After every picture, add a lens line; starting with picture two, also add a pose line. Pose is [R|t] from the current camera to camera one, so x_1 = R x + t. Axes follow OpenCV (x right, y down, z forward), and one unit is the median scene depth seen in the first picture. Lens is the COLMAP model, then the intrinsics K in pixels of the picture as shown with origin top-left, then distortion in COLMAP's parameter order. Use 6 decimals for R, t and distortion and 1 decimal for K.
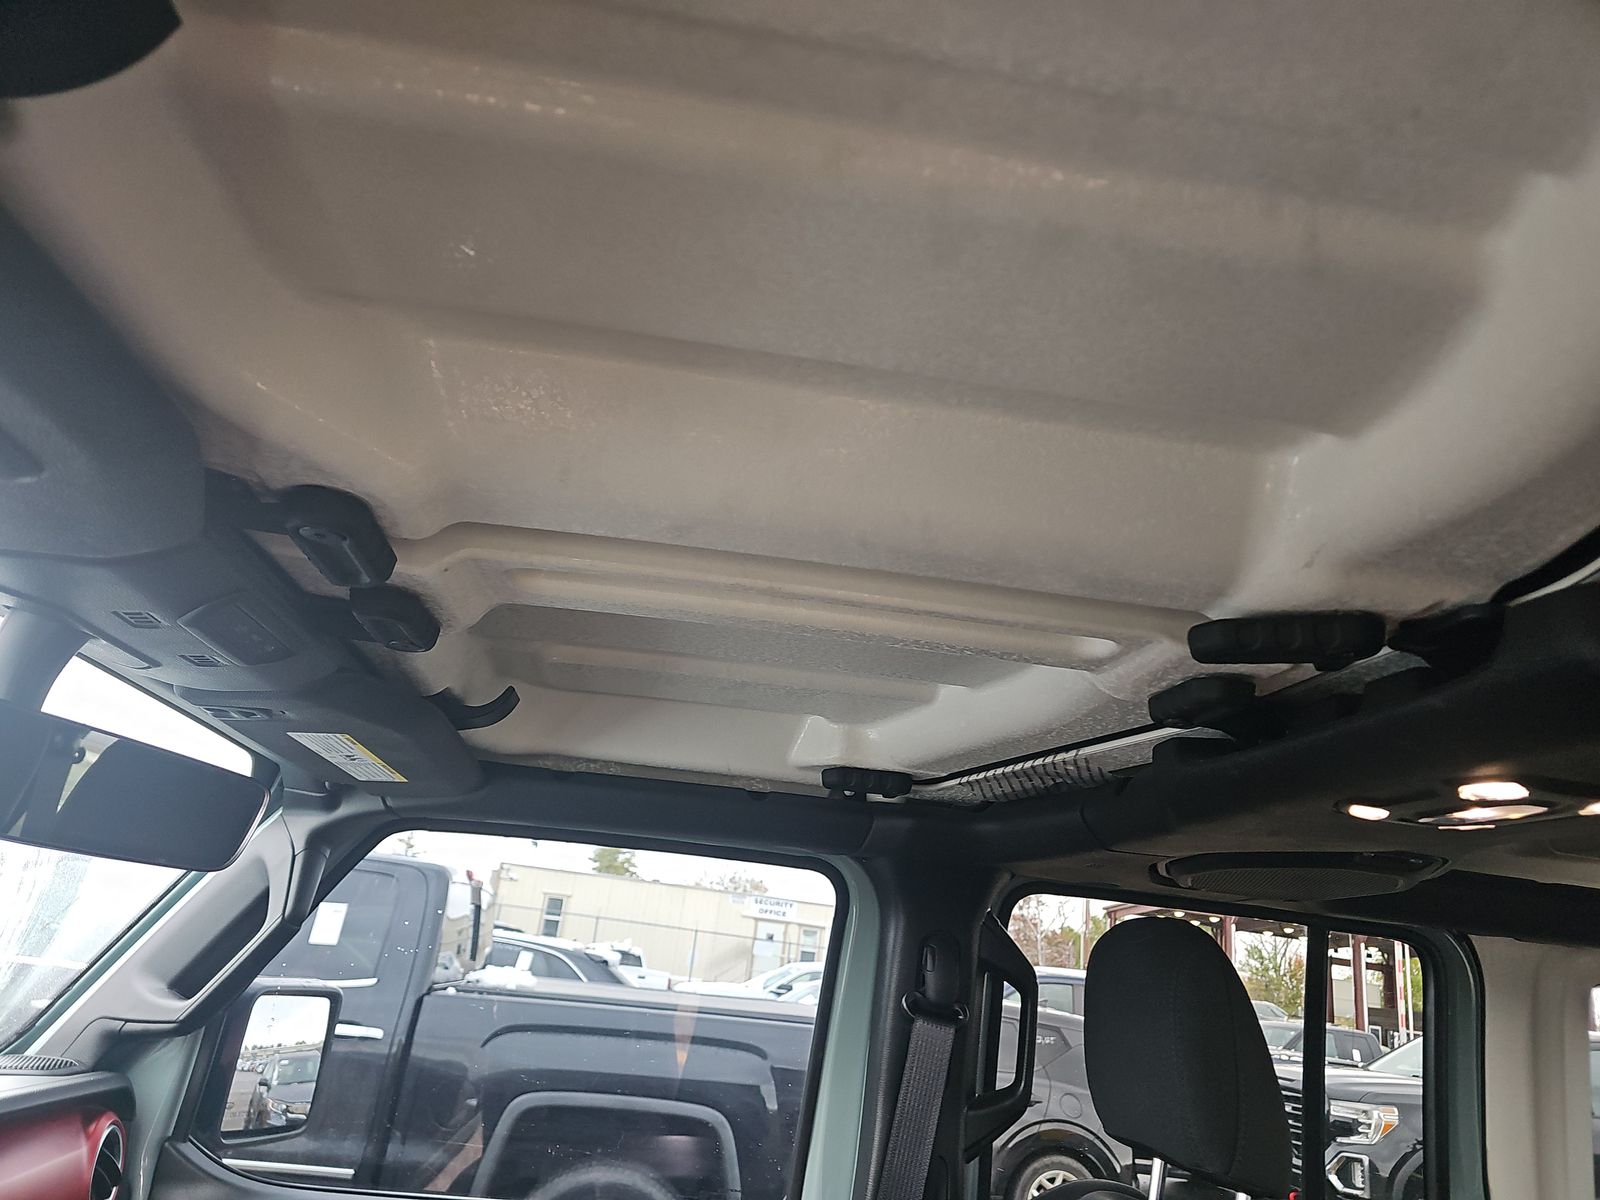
lens RADIAL K [[1060.8, 0, 800.0], [0, 1060.8, 600.0], [0, 0, 1]] dist [0.079238, 0.002432]
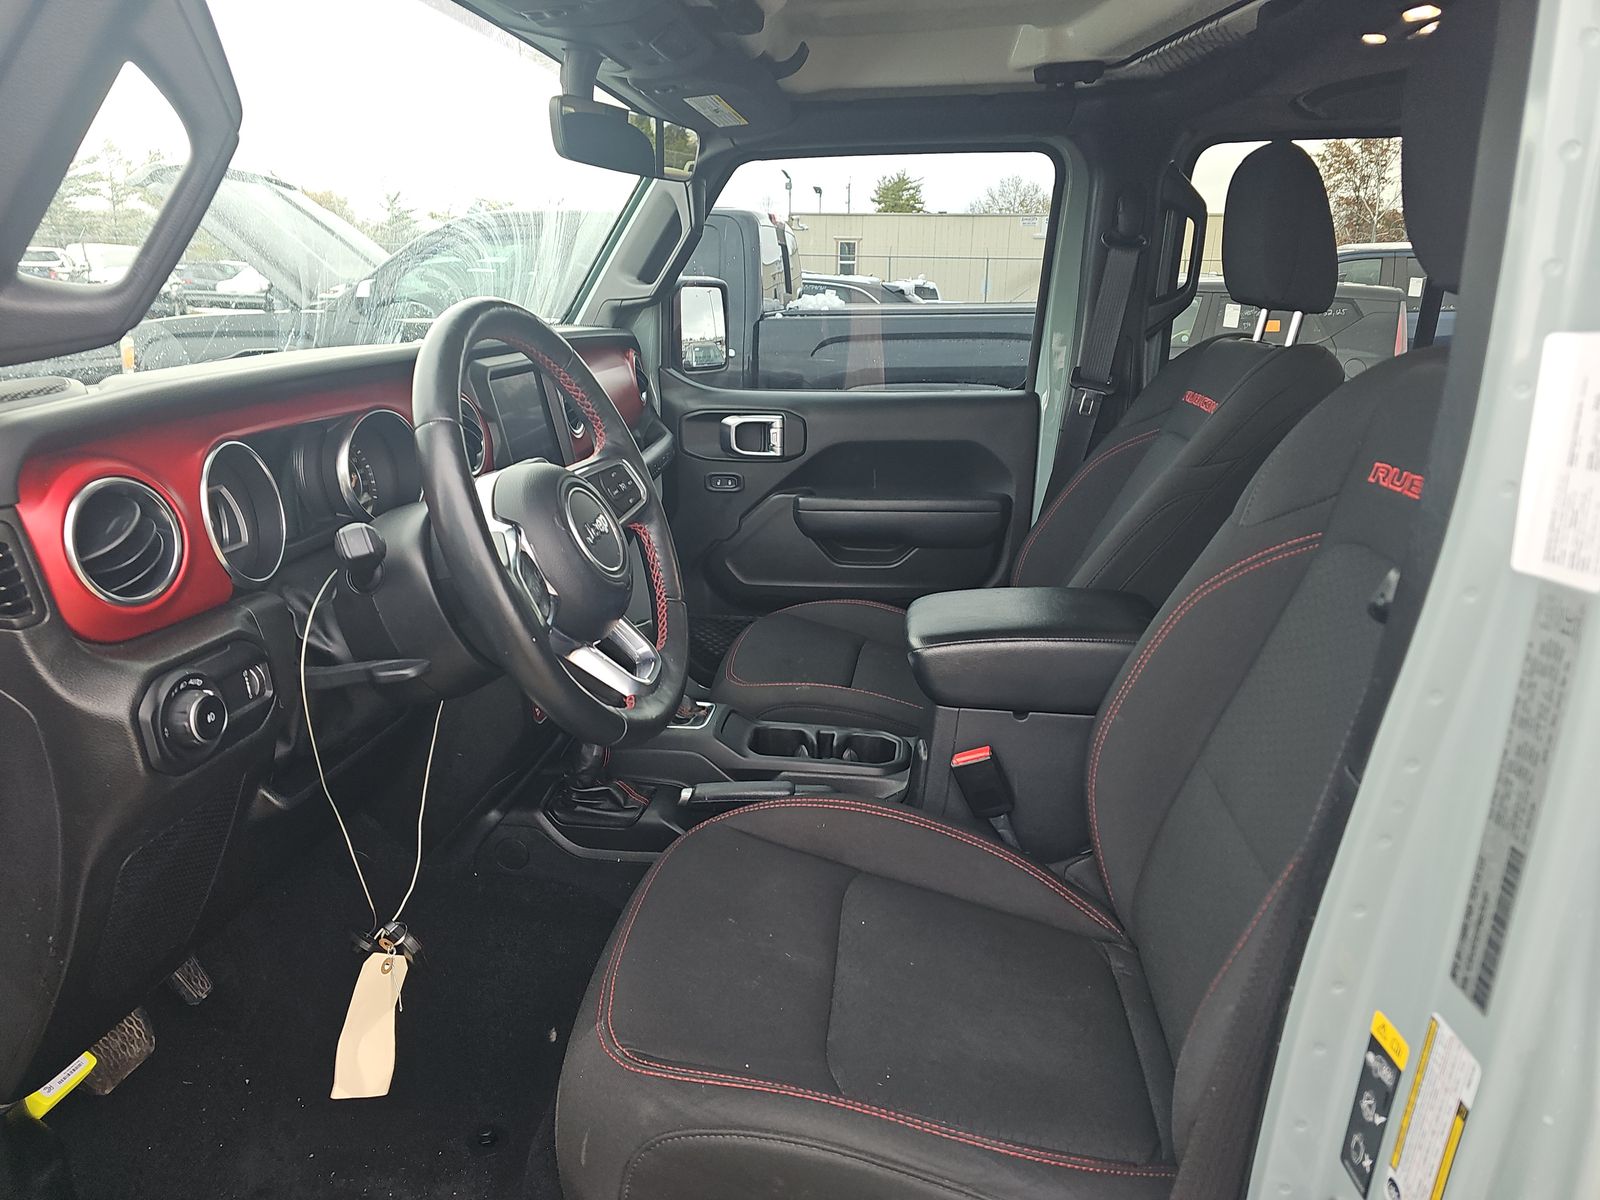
lens RADIAL K [[1071.6, 0, 793.4], [0, 1071.6, 662.1], [0, 0, 1]] dist [0.006173, -0.001760]
pose [[0.958979, -0.014733, -0.283095, 0.098474], [0.182930, 0.795053, 0.578297, -0.079668], [0.216555, -0.606361, 0.765134, -0.528081]]
